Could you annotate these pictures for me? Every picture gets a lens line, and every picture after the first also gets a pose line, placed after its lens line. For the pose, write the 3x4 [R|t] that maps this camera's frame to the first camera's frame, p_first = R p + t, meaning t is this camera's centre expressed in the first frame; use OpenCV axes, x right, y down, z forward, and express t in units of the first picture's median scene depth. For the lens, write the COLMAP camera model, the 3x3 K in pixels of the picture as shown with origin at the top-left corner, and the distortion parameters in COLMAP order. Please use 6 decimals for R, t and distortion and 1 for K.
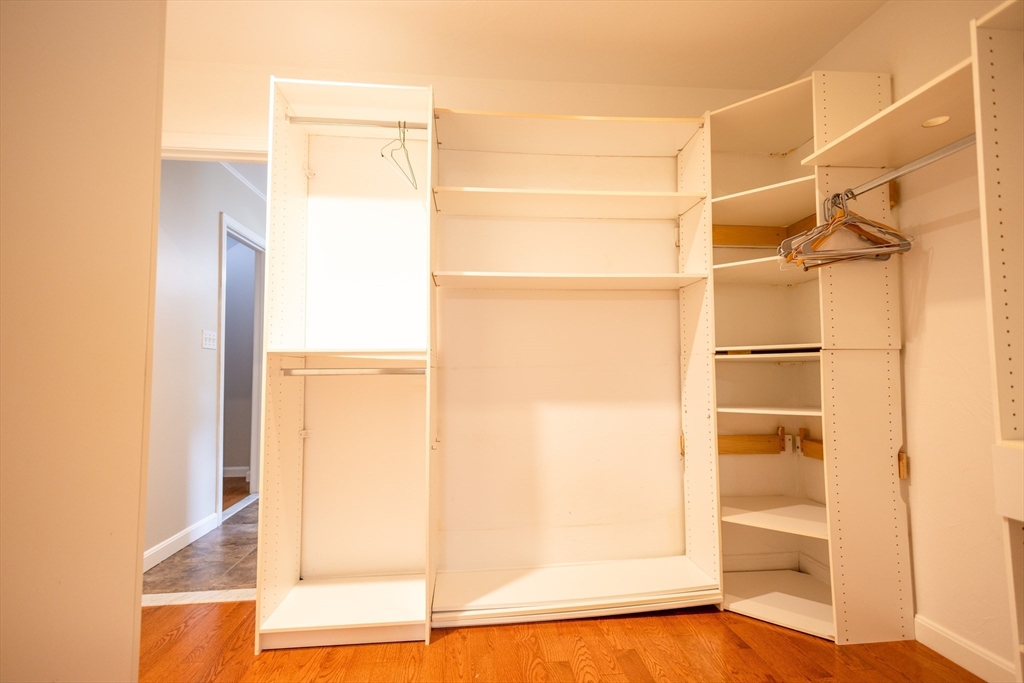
lens RADIAL K [[488.9, 0, 512.0], [0, 488.9, 341.5], [0, 0, 1]] dist [0.021683, -0.000469]
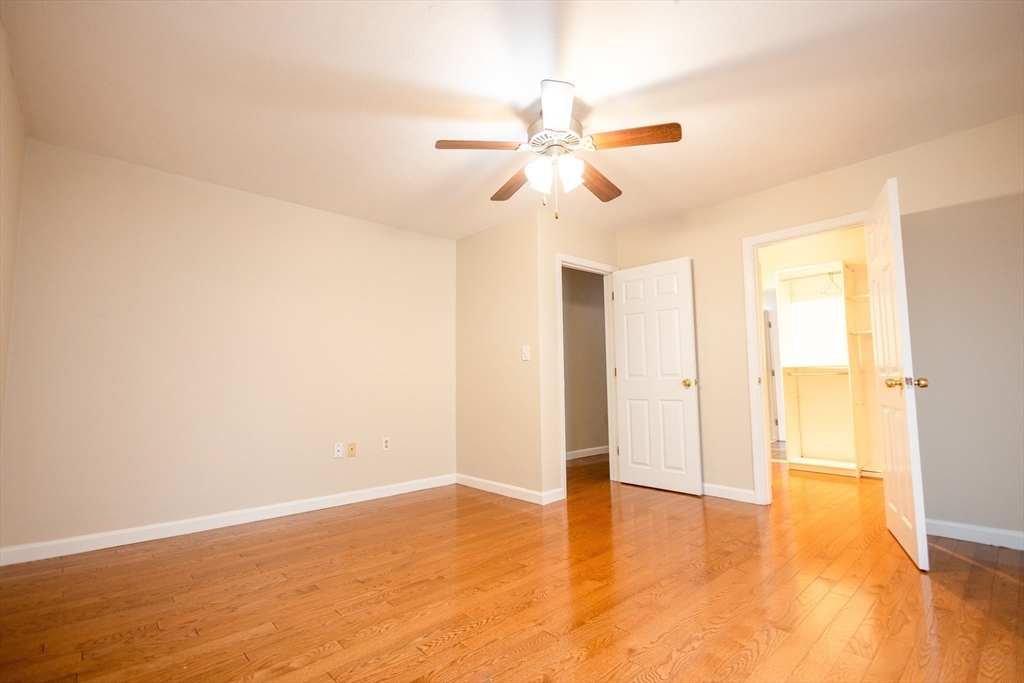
lens RADIAL K [[467.5, 0, 511.1], [0, 467.5, 343.3], [0, 0, 1]] dist [0.009186, -0.001402]
pose [[0.598902, -0.070091, -0.797749, 0.698594], [0.055333, 0.997404, -0.046093, -0.074215], [0.798909, -0.016537, 0.601225, -1.776257]]
